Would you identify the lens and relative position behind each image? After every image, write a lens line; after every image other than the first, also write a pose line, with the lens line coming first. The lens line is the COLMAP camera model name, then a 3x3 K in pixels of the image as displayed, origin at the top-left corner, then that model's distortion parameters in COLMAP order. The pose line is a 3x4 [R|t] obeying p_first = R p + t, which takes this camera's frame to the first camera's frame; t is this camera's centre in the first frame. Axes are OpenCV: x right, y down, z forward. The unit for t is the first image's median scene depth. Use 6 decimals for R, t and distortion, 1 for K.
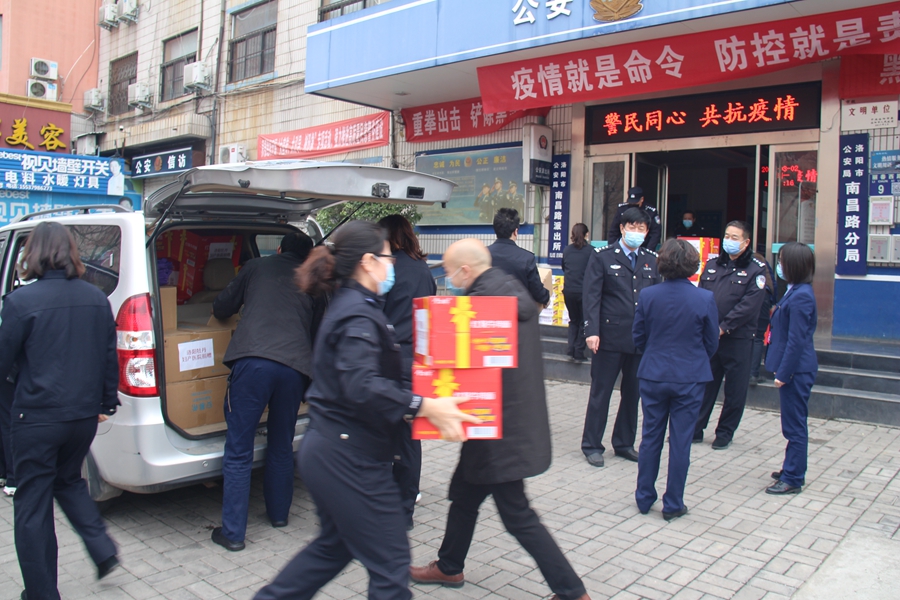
lens RADIAL K [[792.6, 0, 447.9], [0, 792.6, 300.3], [0, 0, 1]] dist [-0.191453, 0.164198]
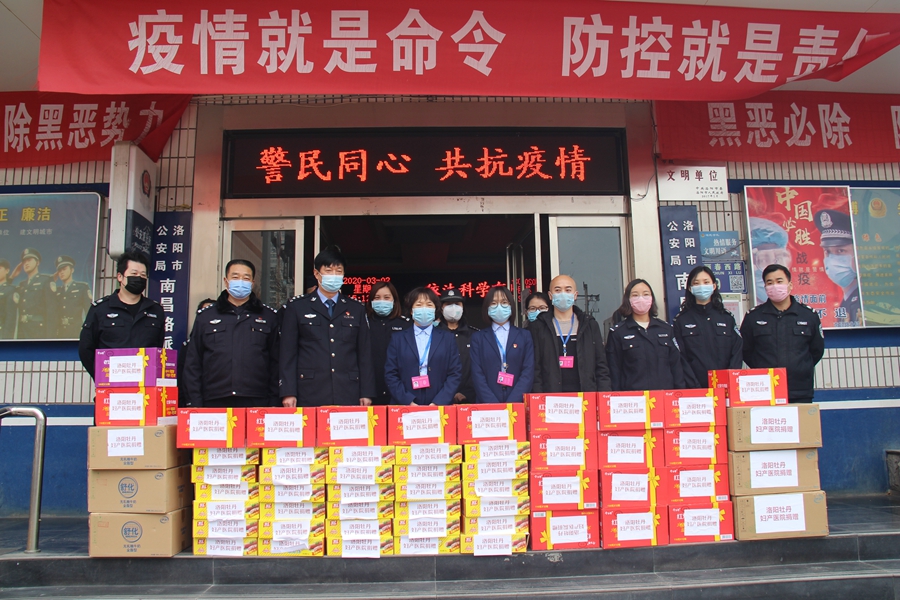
lens RADIAL K [[702.6, 0, 450.9], [0, 702.6, 300.7], [0, 0, 1]] dist [-0.100433, 0.005116]
pose [[0.713552, 0.030665, 0.699930, -0.060829], [0.072593, 0.990428, -0.117398, -0.063638], [-0.696831, 0.134580, 0.704496, 0.632680]]
